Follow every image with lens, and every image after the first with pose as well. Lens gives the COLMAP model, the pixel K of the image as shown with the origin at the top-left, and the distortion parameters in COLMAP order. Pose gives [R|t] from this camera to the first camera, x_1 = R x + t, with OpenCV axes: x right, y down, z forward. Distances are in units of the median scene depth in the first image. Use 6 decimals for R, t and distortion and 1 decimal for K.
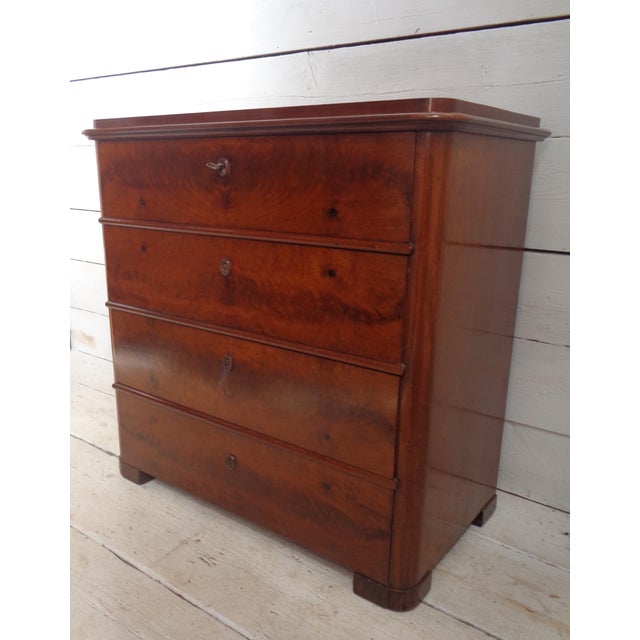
lens RADIAL K [[598.3, 0, 298.6], [0, 598.3, 338.8], [0, 0, 1]] dist [0.001238, -0.008096]
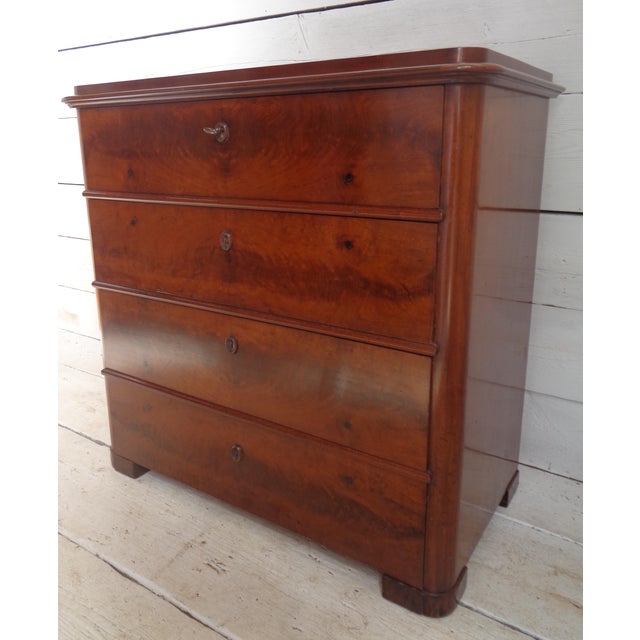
lens RADIAL K [[573.2, 0, 303.6], [0, 573.2, 278.4], [0, 0, 1]] dist [-0.000679, 0.002059]
pose [[0.997991, -0.037448, 0.051107, -0.051671], [0.039401, 0.998510, -0.037765, -0.025290], [-0.049616, 0.039703, 0.997979, 0.125477]]
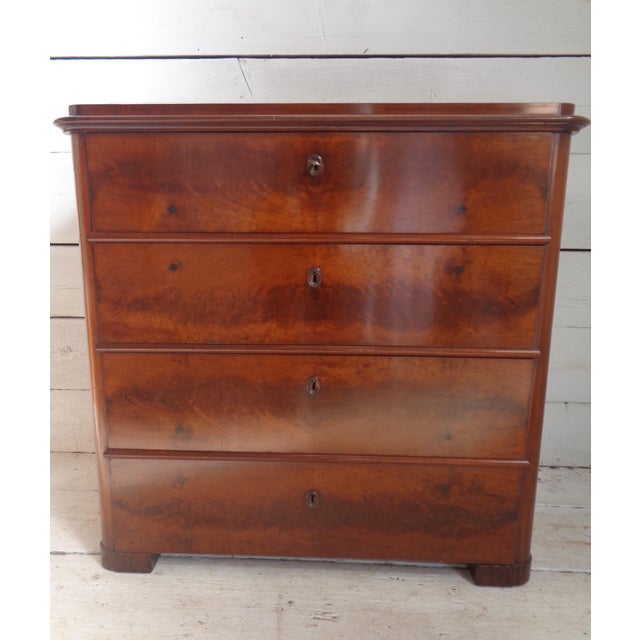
lens RADIAL K [[574.0, 0, 310.2], [0, 574.0, 336.9], [0, 0, 1]] dist [0.008273, 0.004171]
pose [[0.820688, -0.129228, 0.556572, -0.615649], [0.159282, 0.987217, -0.005650, -0.029233], [-0.548727, 0.093288, 0.830780, 0.302302]]
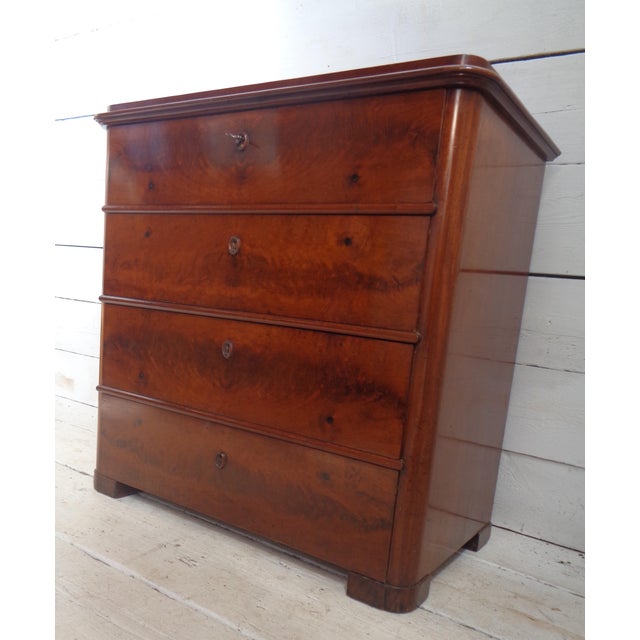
lens RADIAL K [[591.2, 0, 317.7], [0, 591.2, 398.1], [0, 0, 1]] dist [-0.001838, 0.013888]
pose [[0.994760, 0.071913, 0.072670, -0.040169], [-0.064022, 0.992343, -0.105627, 0.217832], [-0.079709, 0.100422, 0.991747, 0.065132]]
